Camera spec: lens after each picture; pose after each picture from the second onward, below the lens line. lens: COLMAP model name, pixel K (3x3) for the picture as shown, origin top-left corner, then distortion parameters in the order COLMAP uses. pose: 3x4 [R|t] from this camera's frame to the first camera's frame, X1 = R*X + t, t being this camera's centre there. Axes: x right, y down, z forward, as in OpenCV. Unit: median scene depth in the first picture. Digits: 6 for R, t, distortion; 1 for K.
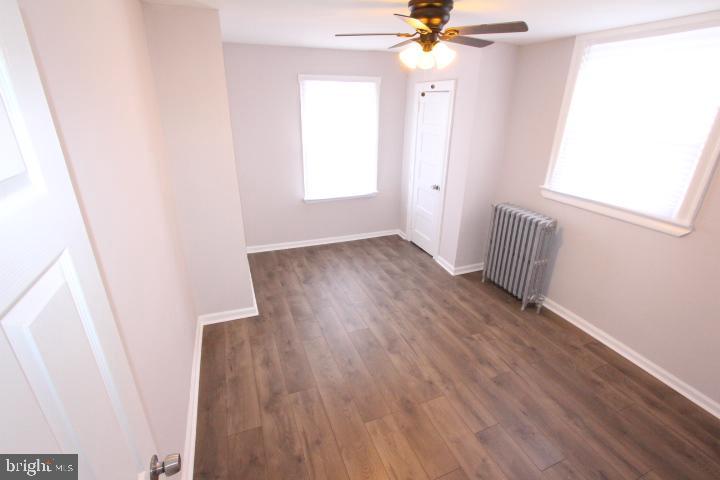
lens RADIAL K [[331.8, 0, 364.1], [0, 331.8, 232.1], [0, 0, 1]] dist [-0.021134, 0.001928]
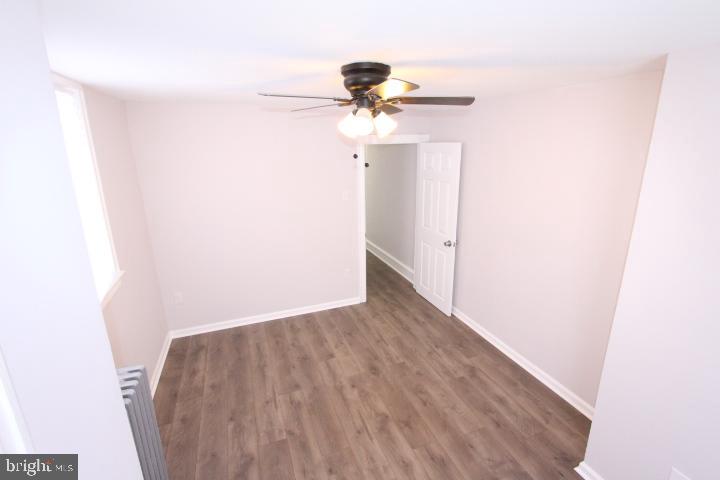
lens RADIAL K [[331.8, 0, 364.1], [0, 331.8, 232.1], [0, 0, 1]] dist [-0.021134, 0.001928]
pose [[-0.999863, -0.014324, 0.008334, 0.152188], [-0.006629, 0.806643, 0.591002, -0.681510], [-0.015188, 0.590866, -0.806627, 1.563068]]
